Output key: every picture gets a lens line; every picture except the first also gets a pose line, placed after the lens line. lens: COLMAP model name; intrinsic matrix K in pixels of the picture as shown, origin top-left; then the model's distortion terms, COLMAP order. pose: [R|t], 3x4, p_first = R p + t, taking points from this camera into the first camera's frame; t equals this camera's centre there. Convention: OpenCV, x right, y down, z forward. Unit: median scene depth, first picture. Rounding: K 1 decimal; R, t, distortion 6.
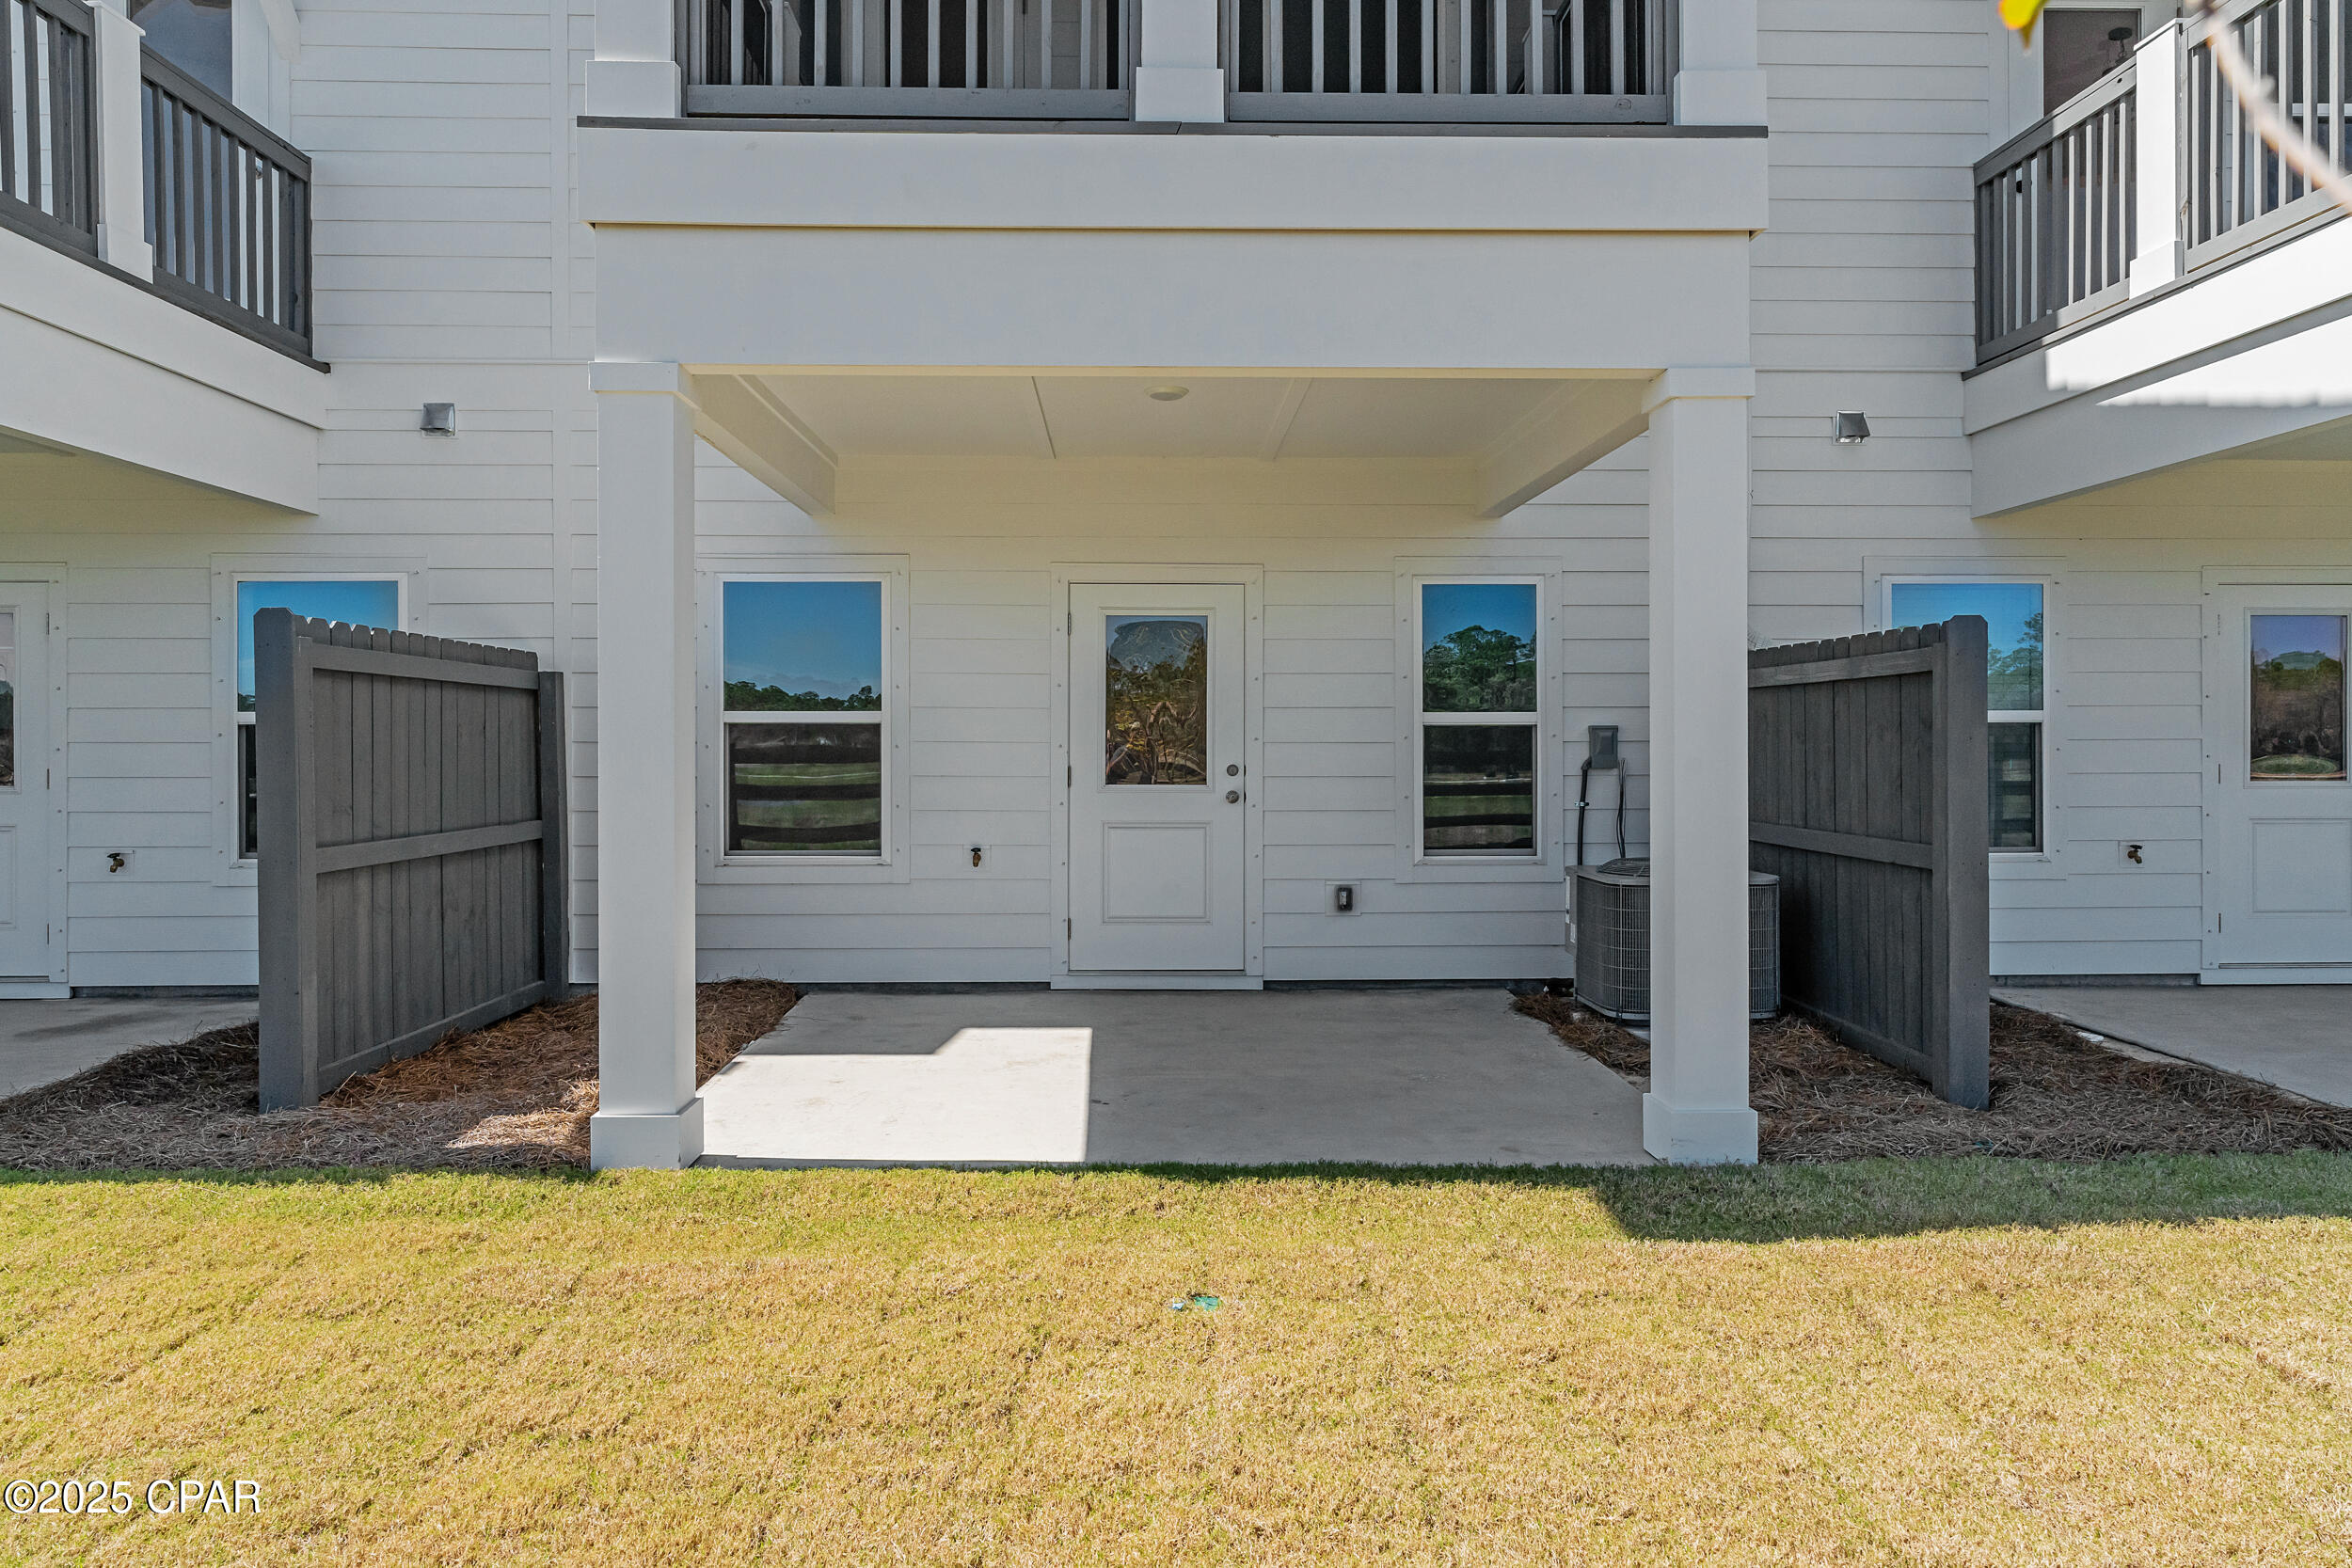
lens RADIAL K [[1466.9, 0, 1173.1], [0, 1466.9, 761.5], [0, 0, 1]] dist [0.002058, -0.000509]
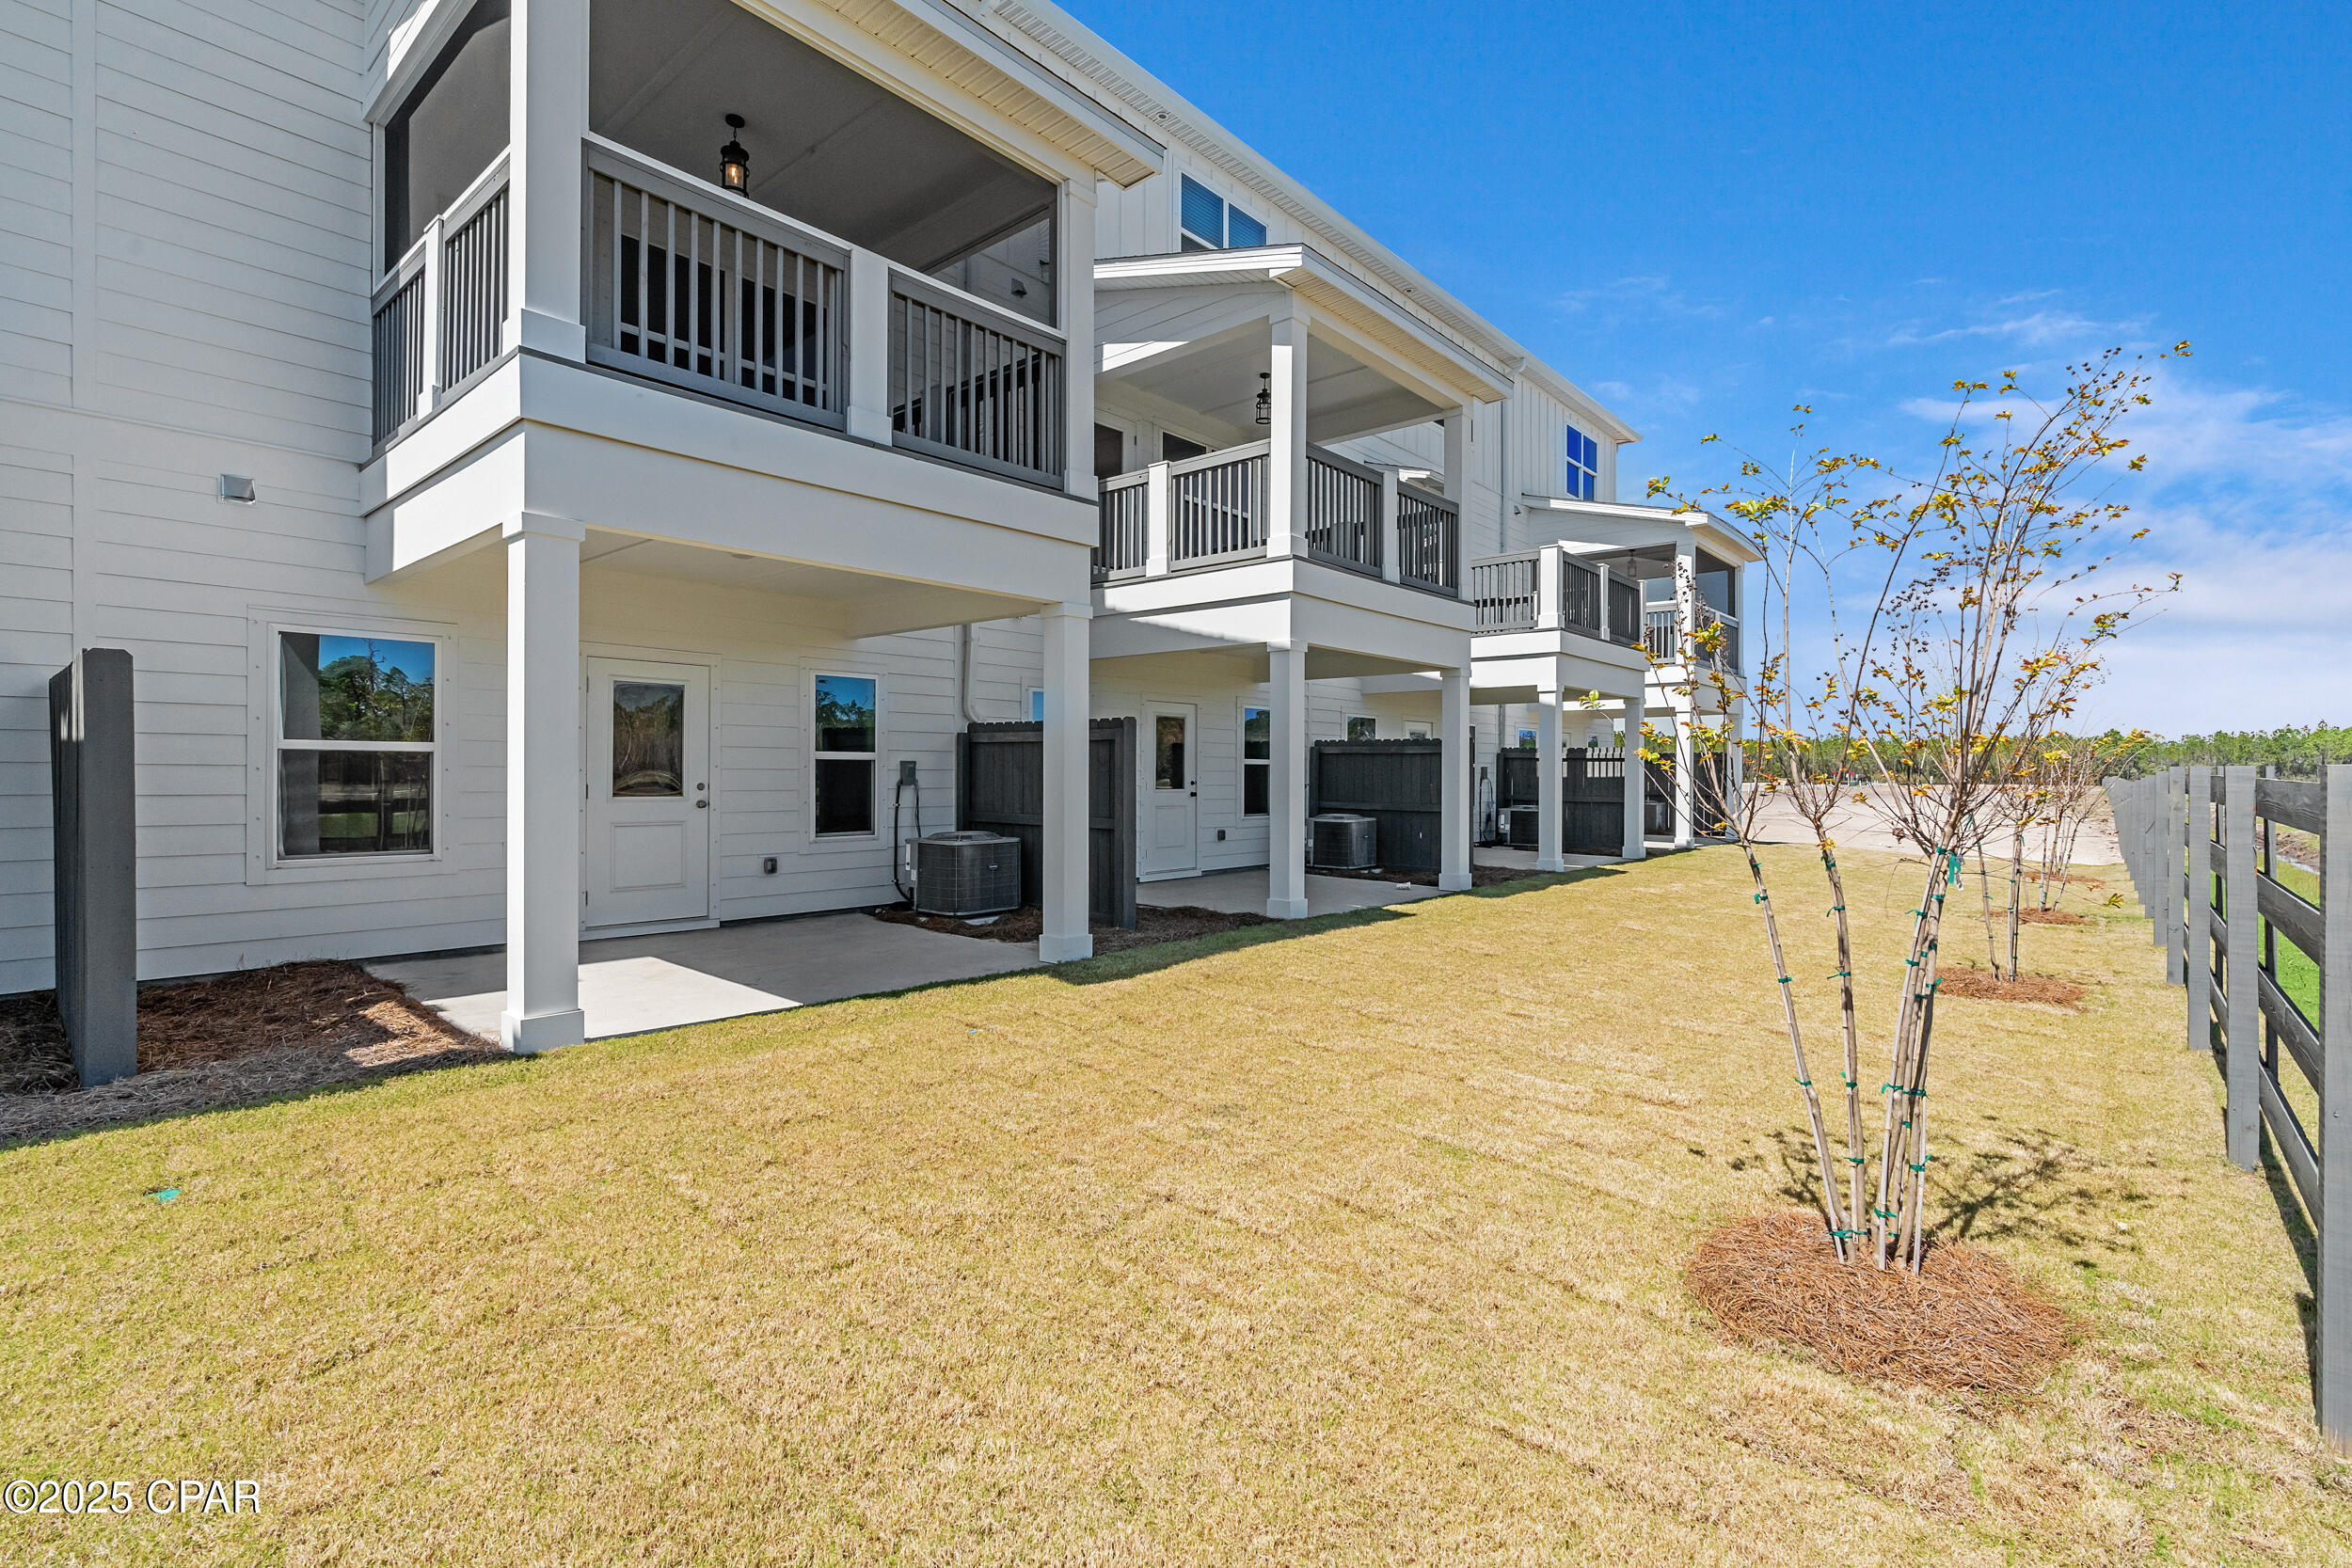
lens RADIAL K [[1088.5, 0, 1175.4], [0, 1088.5, 782.8], [0, 0, 1]] dist [-0.001550, -0.000313]
pose [[0.674173, -0.002299, 0.738570, -0.470368], [-0.000207, 0.999995, 0.003302, -0.002109], [-0.738573, -0.002379, 0.674169, -0.138853]]
